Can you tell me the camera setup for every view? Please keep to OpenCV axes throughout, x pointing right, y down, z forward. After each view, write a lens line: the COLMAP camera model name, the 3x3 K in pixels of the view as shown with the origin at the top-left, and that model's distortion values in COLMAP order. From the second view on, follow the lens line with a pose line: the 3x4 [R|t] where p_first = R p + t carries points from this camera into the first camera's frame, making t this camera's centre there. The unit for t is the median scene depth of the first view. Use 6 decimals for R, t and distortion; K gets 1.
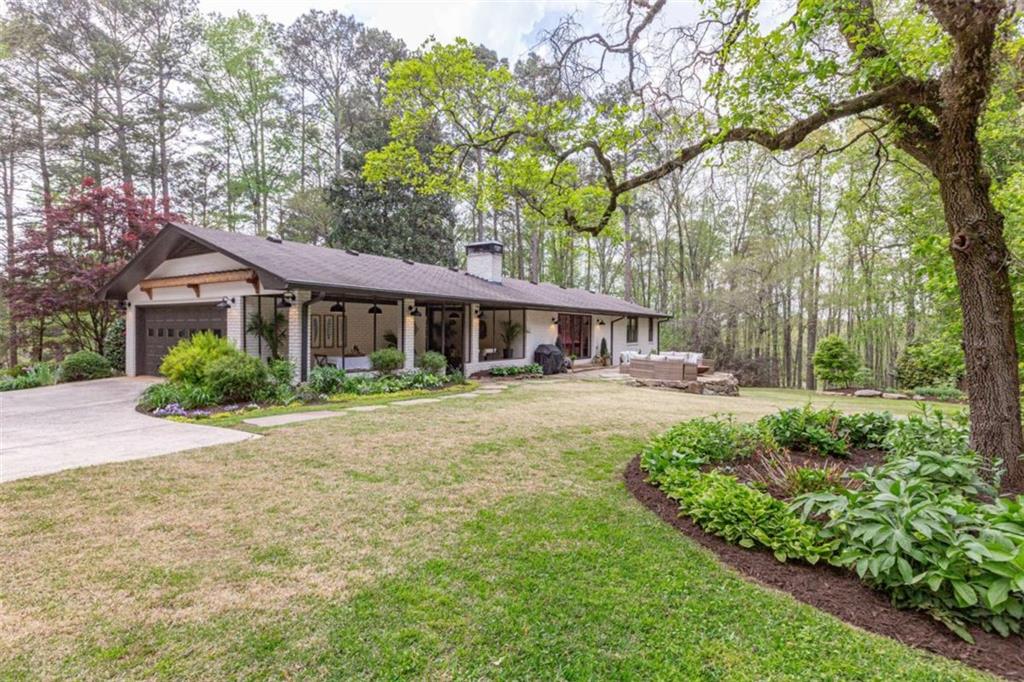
lens RADIAL K [[489.1, 0, 511.6], [0, 489.1, 340.5], [0, 0, 1]] dist [-0.005385, -0.000604]
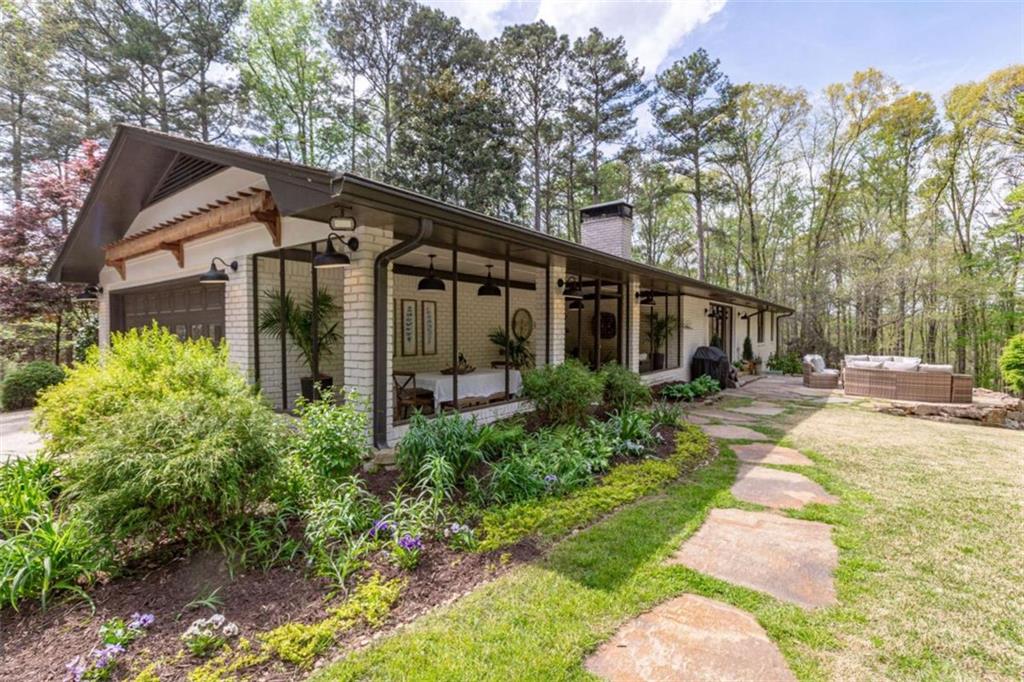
lens RADIAL K [[463.1, 0, 510.8], [0, 463.1, 339.6], [0, 0, 1]] dist [0.003210, 0.000123]
pose [[0.997262, -0.007735, -0.073541, -0.157931], [0.007516, 0.999966, -0.003247, -0.001857], [0.073564, 0.002686, 0.997287, 0.341385]]
